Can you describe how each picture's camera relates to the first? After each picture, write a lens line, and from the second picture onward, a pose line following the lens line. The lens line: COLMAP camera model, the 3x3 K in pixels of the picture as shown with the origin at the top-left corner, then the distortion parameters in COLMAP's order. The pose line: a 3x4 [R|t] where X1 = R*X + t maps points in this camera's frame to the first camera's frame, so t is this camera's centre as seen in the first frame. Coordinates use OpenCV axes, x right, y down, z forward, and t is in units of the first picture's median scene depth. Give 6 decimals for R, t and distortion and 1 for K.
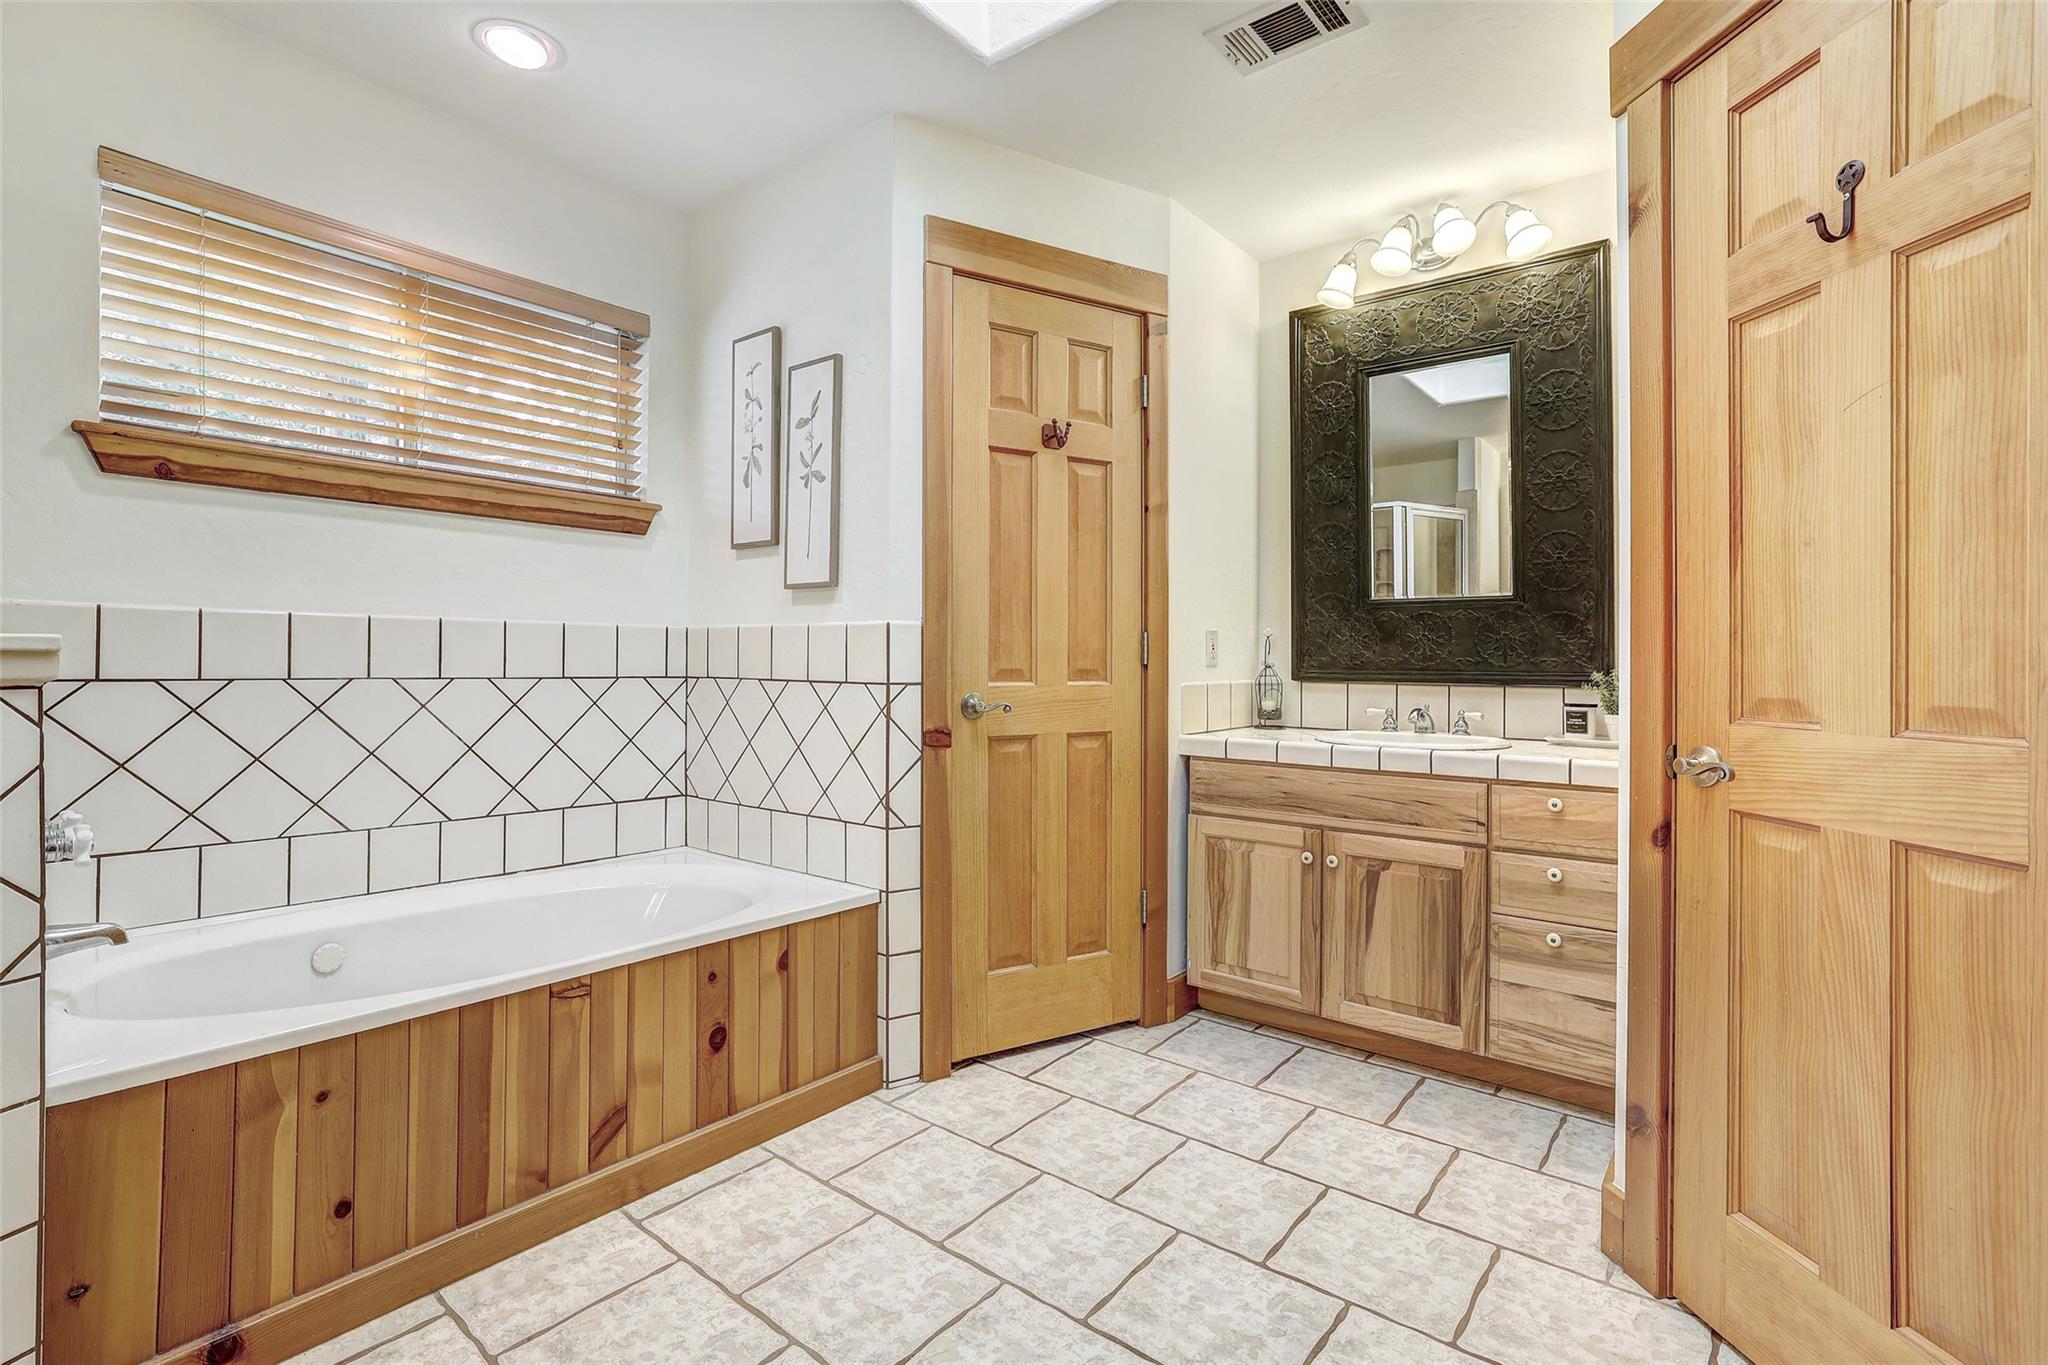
lens RADIAL K [[931.5, 0, 1028.1], [0, 931.5, 666.3], [0, 0, 1]] dist [-0.018034, 0.013783]
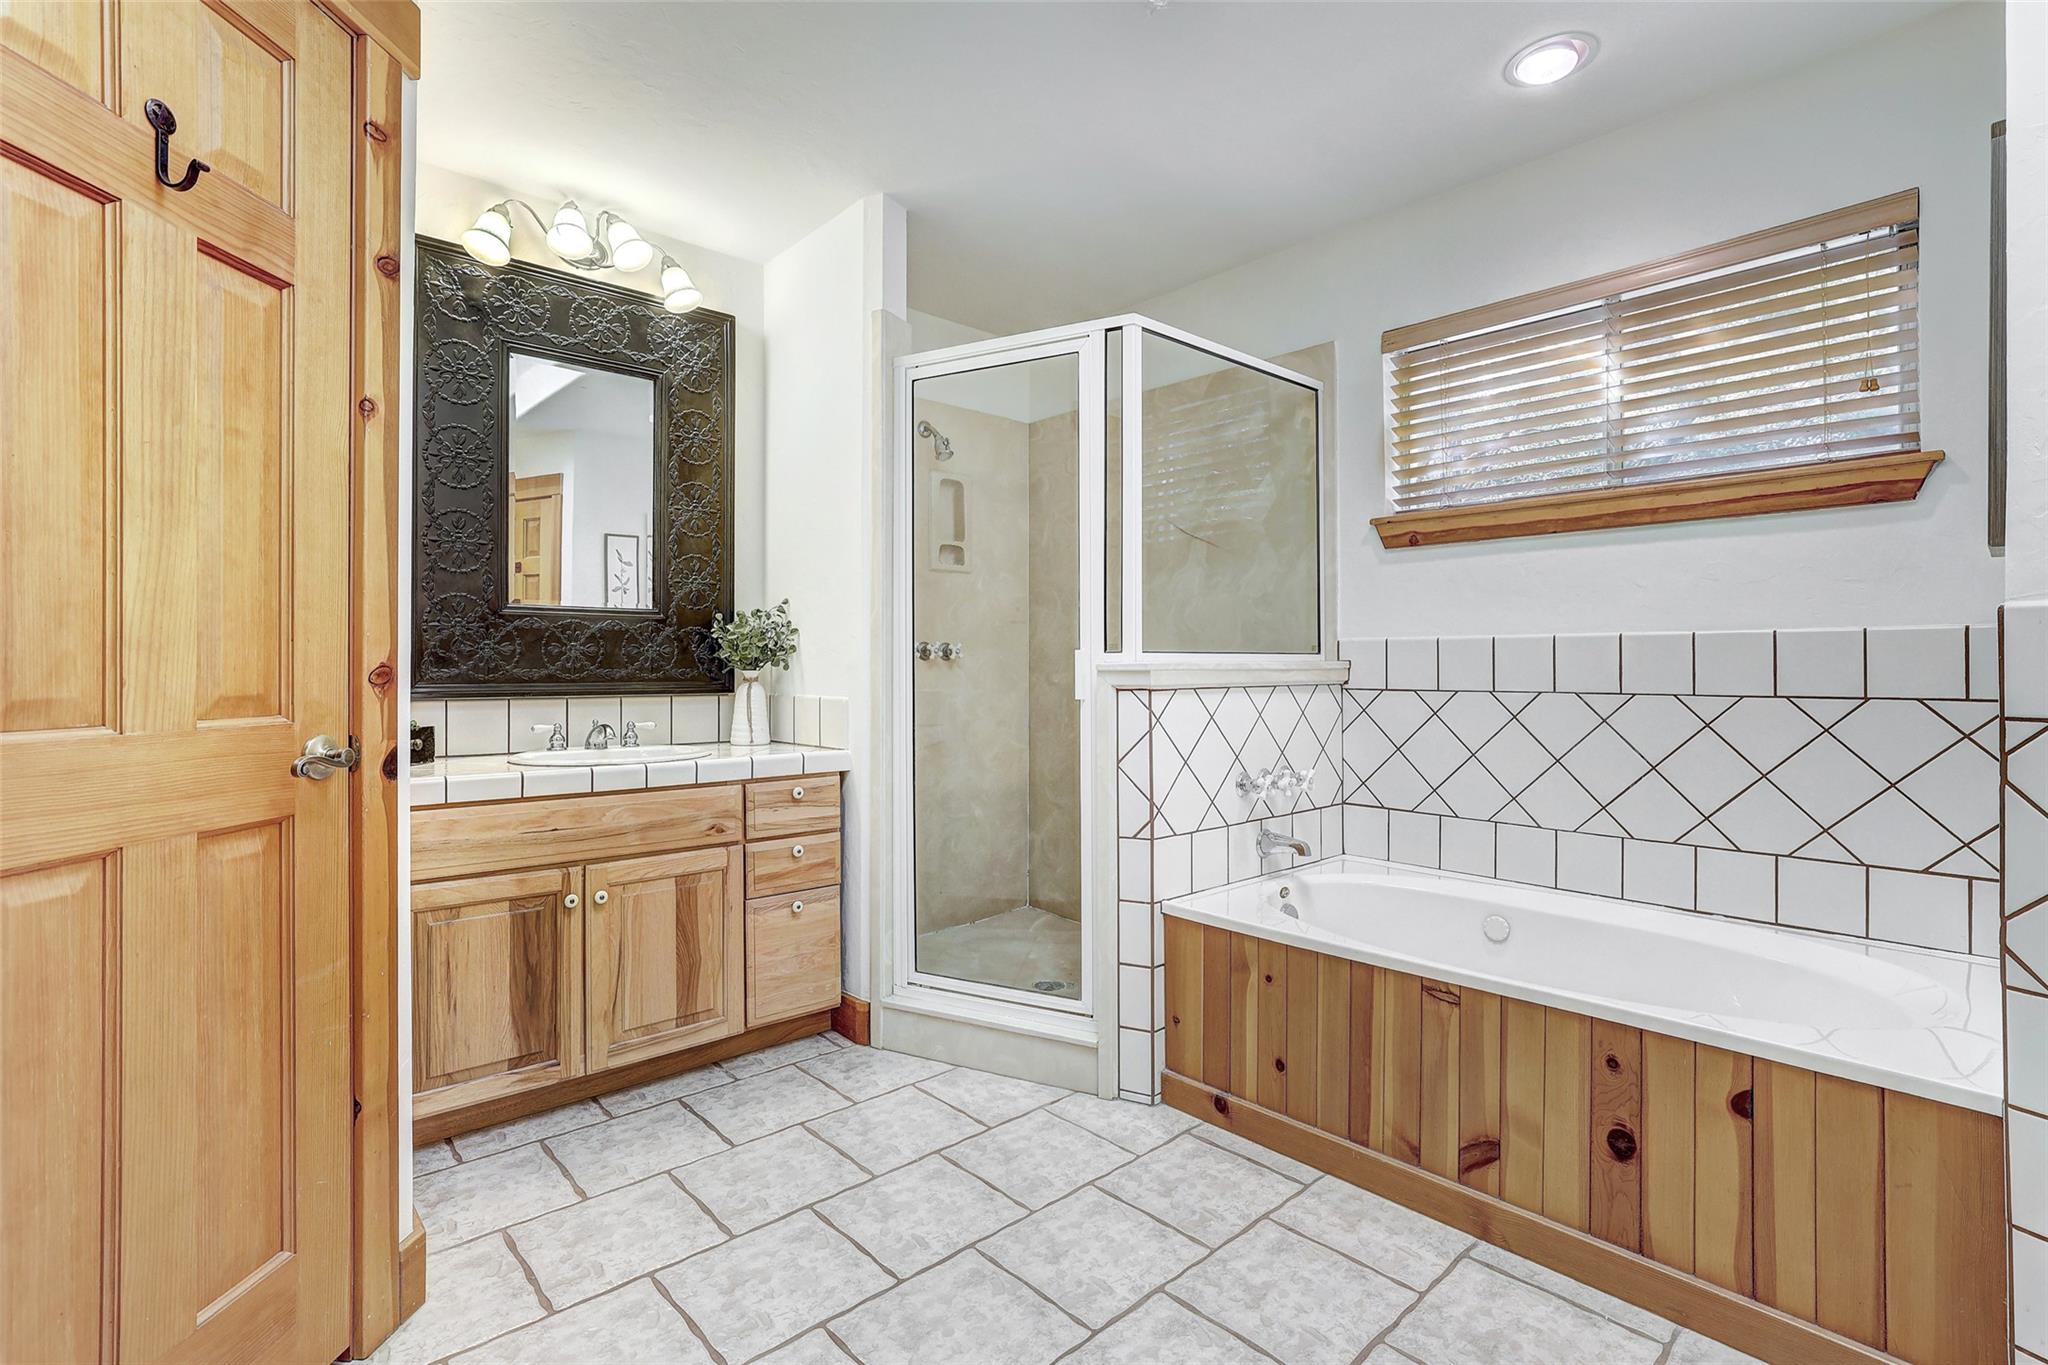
lens RADIAL K [[923.7, 0, 1024.4], [0, 923.7, 684.1], [0, 0, 1]] dist [-0.039958, 0.020557]
pose [[-0.118486, 0.004564, -0.992945, 0.535297], [-0.007738, 0.999955, 0.005520, 0.002587], [0.992926, 0.008338, -0.118446, 0.610201]]
